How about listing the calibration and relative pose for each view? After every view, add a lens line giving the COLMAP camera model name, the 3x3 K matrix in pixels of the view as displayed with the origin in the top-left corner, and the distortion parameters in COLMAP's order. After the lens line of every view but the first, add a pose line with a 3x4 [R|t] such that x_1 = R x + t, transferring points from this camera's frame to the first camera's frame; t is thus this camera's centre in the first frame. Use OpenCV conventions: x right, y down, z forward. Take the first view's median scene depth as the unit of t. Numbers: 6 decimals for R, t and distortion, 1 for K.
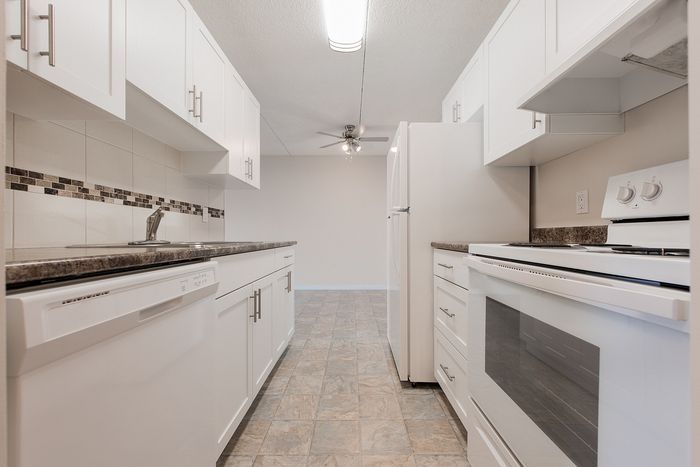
lens RADIAL K [[275.3, 0, 350.9], [0, 275.3, 237.7], [0, 0, 1]] dist [0.007859, -0.000011]
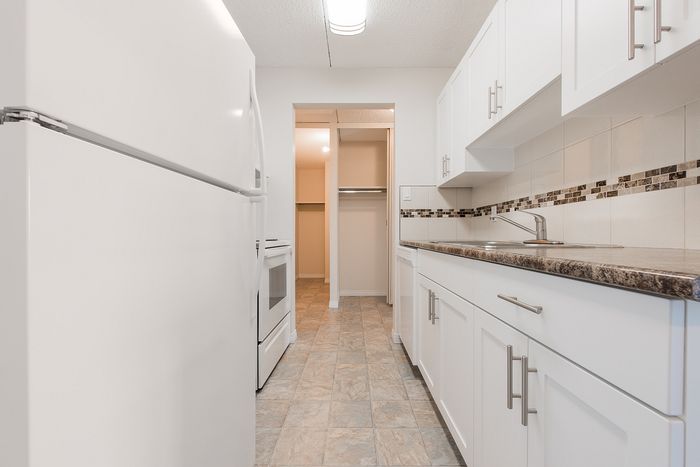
lens RADIAL K [[276.9, 0, 349.6], [0, 276.9, 234.9], [0, 0, 1]] dist [0.006449, -0.000140]
pose [[-0.999946, 0.004737, 0.009272, -0.050808], [0.004773, 0.999981, 0.003858, -0.012729], [-0.009253, 0.003902, -0.999950, 1.748708]]
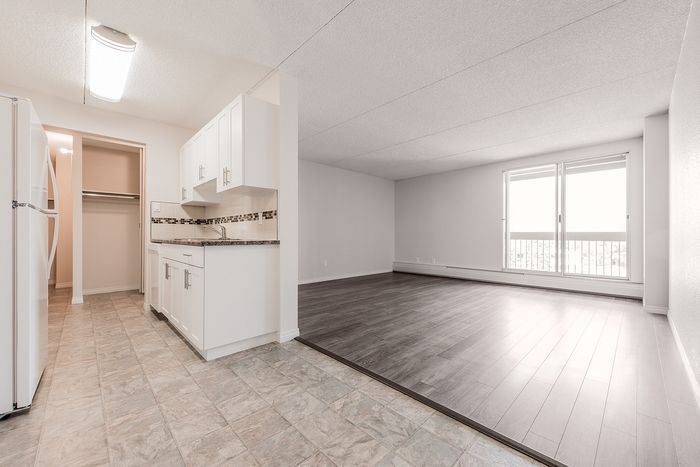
lens RADIAL K [[276.9, 0, 349.6], [0, 276.9, 234.9], [0, 0, 1]] dist [0.006449, -0.000140]
pose [[-0.718677, 0.001538, -0.695342, 0.085422], [-0.000502, 0.999996, 0.002731, -0.015765], [0.695344, 0.002312, -0.718673, 2.900641]]
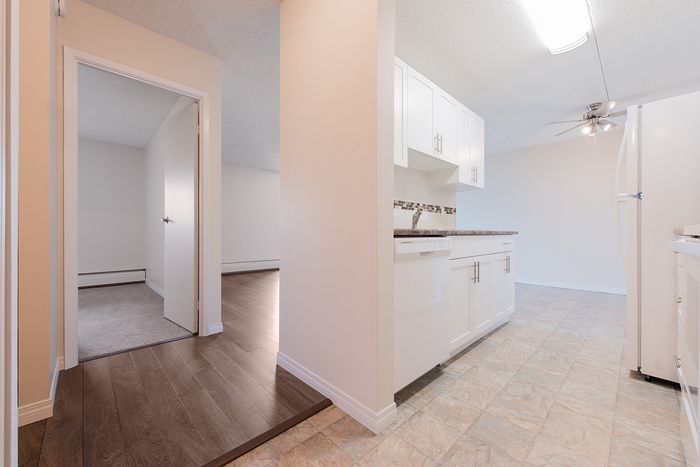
lens RADIAL K [[276.9, 0, 349.6], [0, 276.9, 234.9], [0, 0, 1]] dist [0.006449, -0.000140]
pose [[0.695308, 0.004655, -0.718697, 0.216488], [-0.003458, 0.999989, 0.003132, 0.039958], [0.718704, 0.000307, 0.695316, -0.441714]]
